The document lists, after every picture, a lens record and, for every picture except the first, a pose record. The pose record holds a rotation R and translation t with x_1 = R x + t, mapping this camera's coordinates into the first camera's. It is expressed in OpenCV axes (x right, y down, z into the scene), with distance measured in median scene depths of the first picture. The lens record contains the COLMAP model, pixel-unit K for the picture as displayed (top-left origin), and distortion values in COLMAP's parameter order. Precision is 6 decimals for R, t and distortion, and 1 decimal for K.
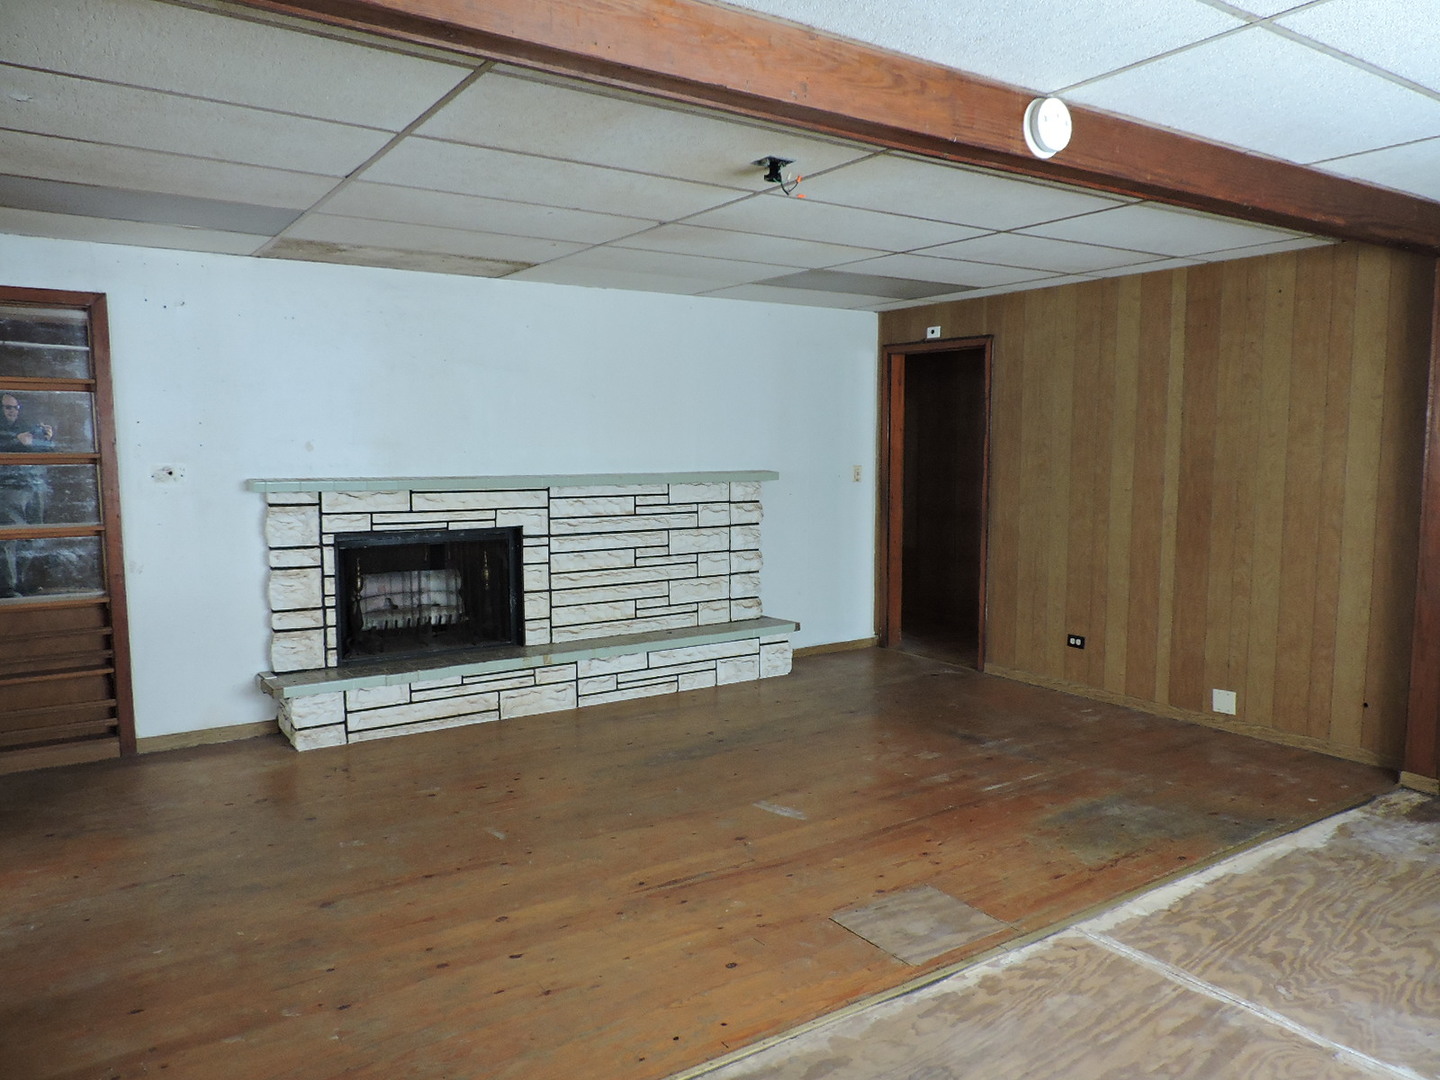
lens RADIAL K [[1024.3, 0, 719.8], [0, 1024.3, 546.8], [0, 0, 1]] dist [-0.005219, 0.000038]
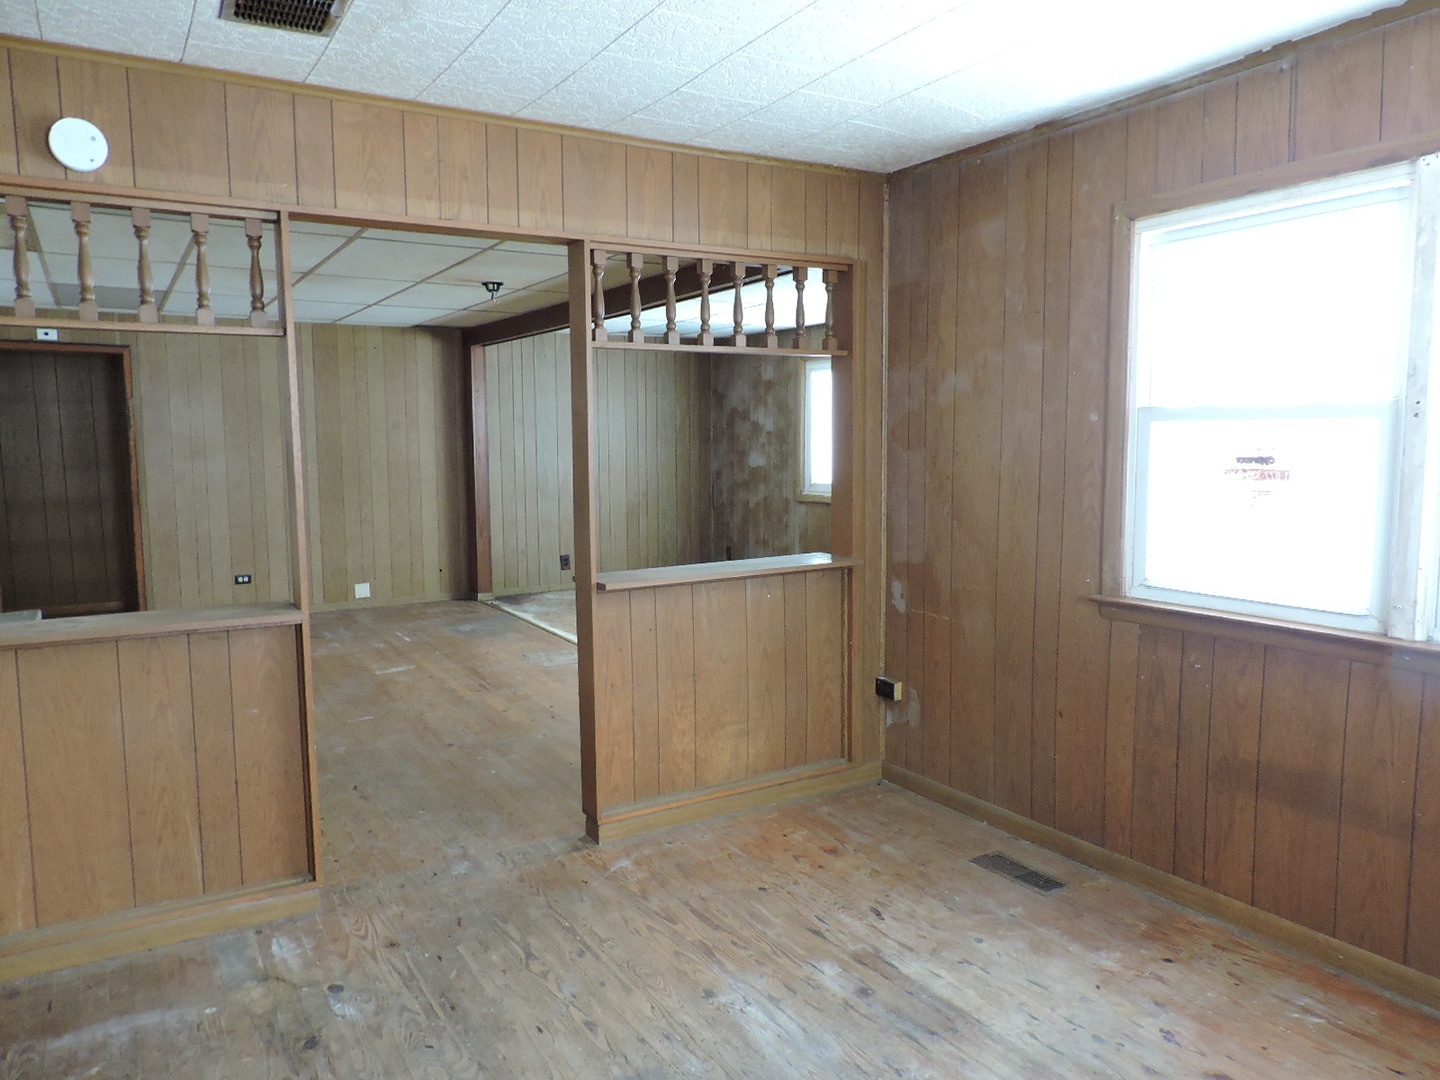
lens RADIAL K [[1024.3, 0, 720.6], [0, 1024.3, 539.4], [0, 0, 1]] dist [-0.005219, 0.000038]
pose [[0.053643, -0.096272, 0.993909, -1.096933], [0.107261, 0.990138, 0.090118, -0.017584], [-0.992783, 0.101773, 0.063440, 0.304375]]
